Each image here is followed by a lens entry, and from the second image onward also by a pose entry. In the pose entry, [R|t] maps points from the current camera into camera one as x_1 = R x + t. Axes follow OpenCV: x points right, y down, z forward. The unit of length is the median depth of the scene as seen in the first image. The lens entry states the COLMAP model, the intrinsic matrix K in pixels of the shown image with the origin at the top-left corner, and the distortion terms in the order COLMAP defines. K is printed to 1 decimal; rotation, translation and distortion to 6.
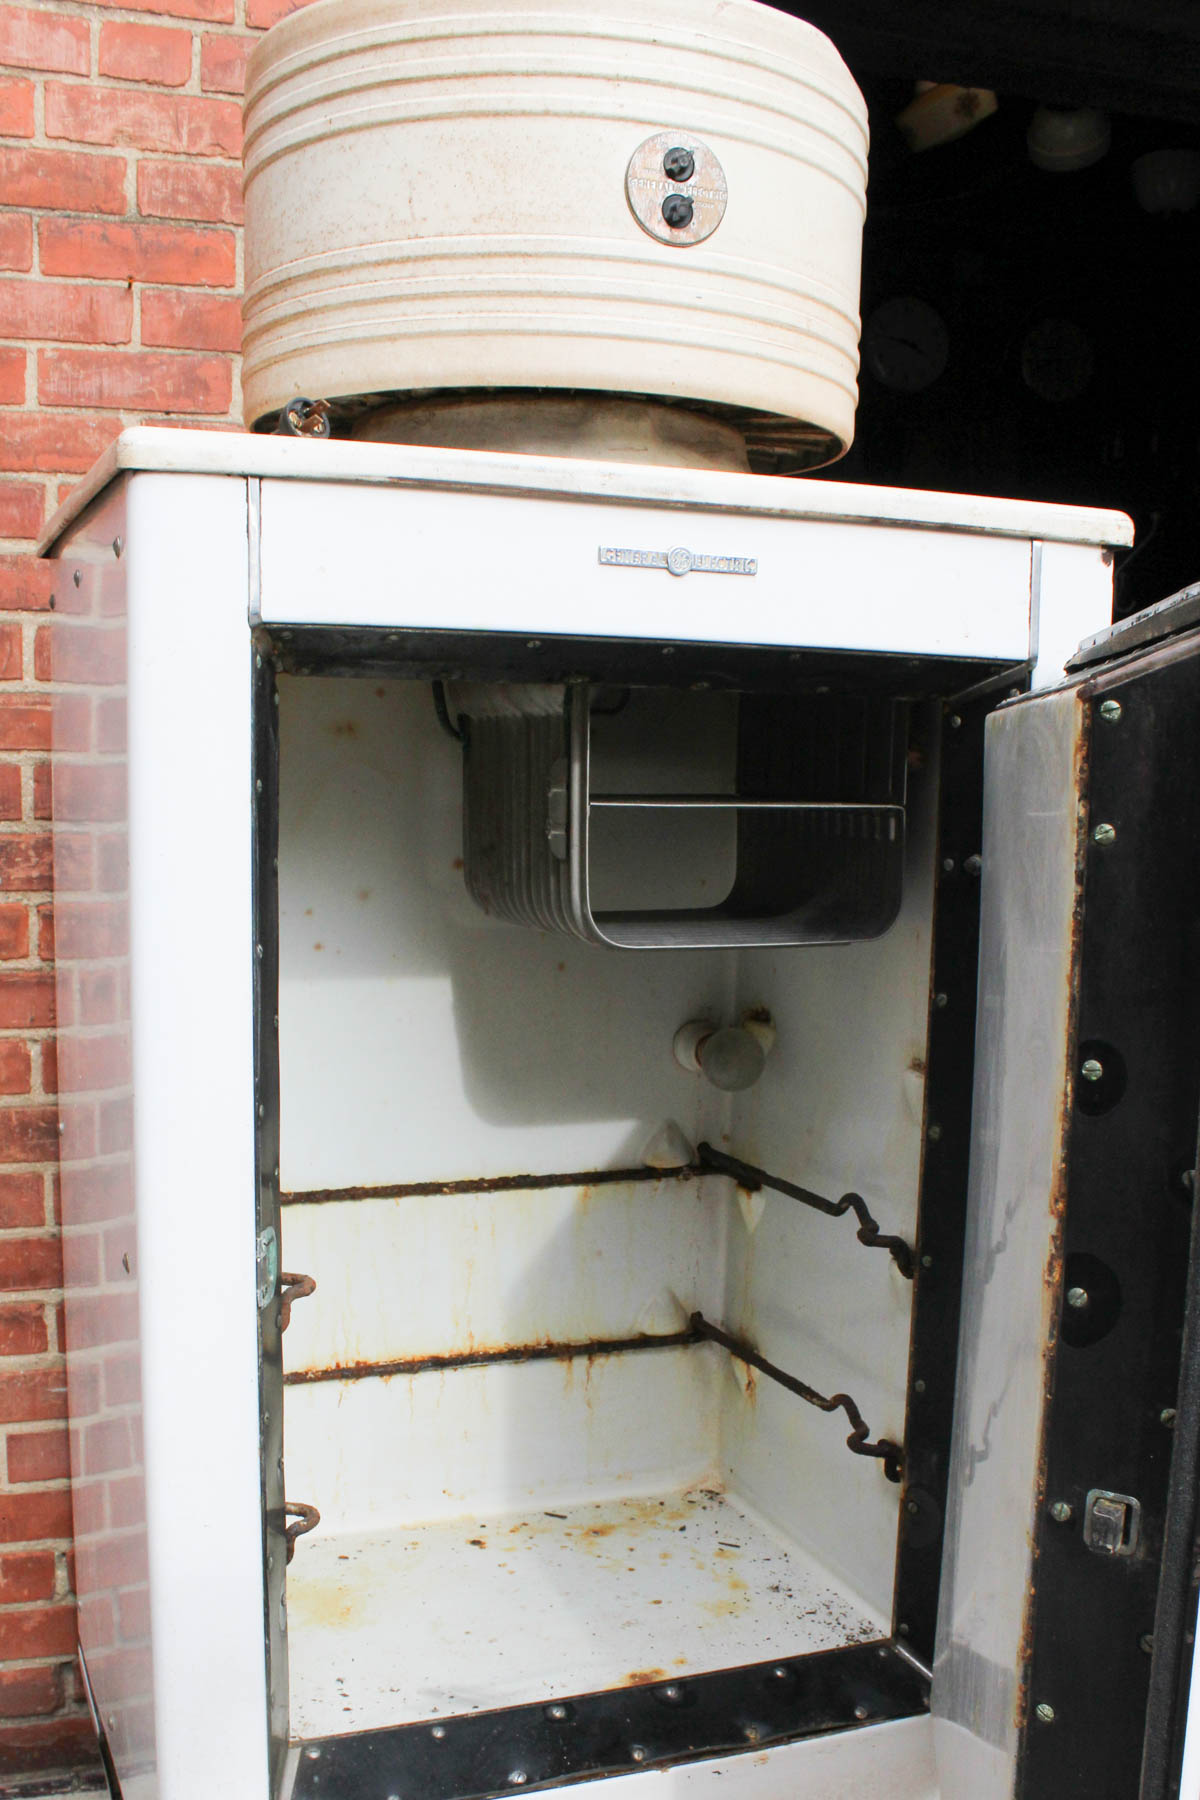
lens RADIAL K [[1851.5, 0, 609.0], [0, 1851.5, 1111.0], [0, 0, 1]] dist [-0.170436, 0.135916]
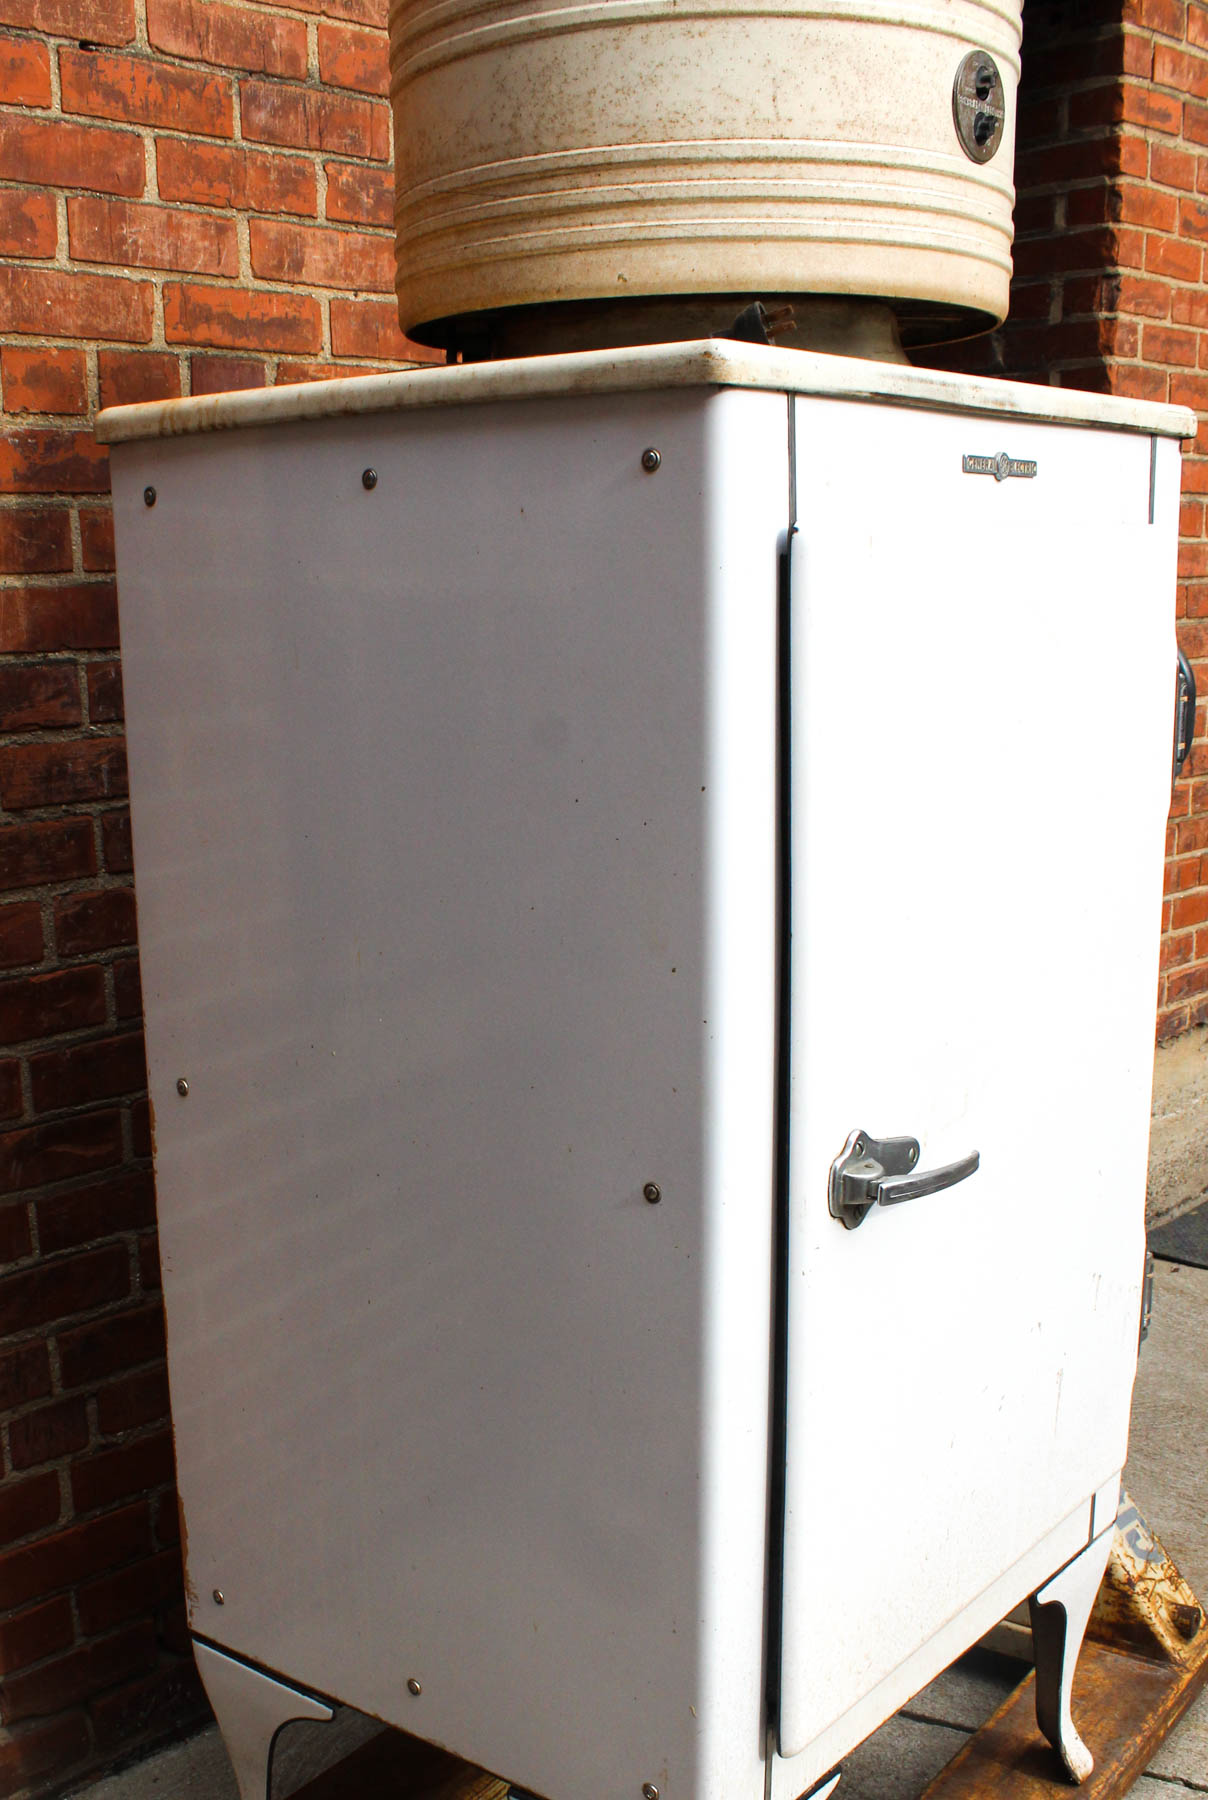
lens RADIAL K [[1967.9, 0, 491.4], [0, 1967.9, 1081.5], [0, 0, 1]] dist [-0.144089, 0.144463]
pose [[0.885821, -0.159833, 0.435631, -0.793823], [0.129483, 0.986656, 0.098711, -0.092523], [-0.445595, -0.031034, 0.894696, 0.095860]]
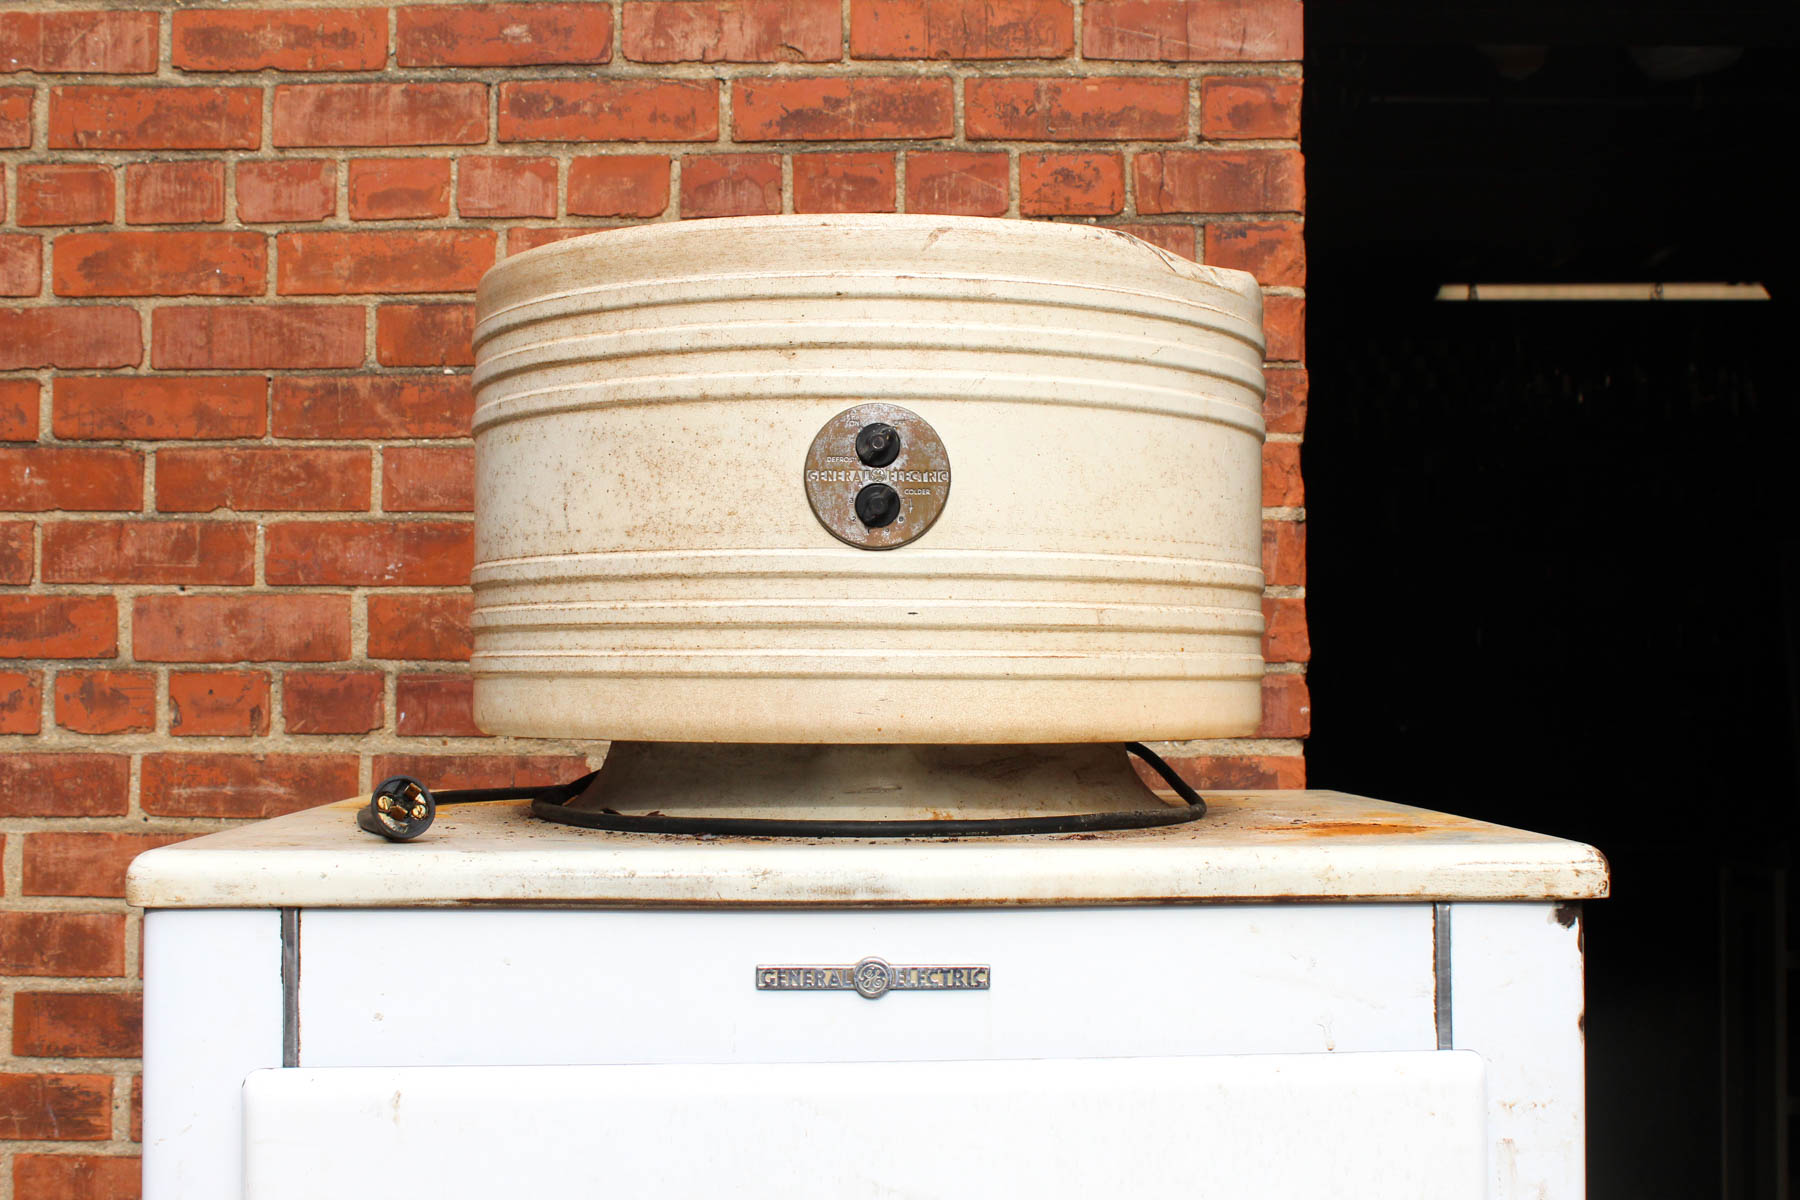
lens RADIAL K [[2163.9, 0, 939.9], [0, 2163.9, 604.6], [0, 0, 1]] dist [-0.119851, 0.162058]
pose [[0.943894, -0.034518, -0.328438, 0.356813], [-0.040193, 0.975122, -0.217993, -0.260781], [0.327792, 0.218963, 0.919025, 0.175968]]
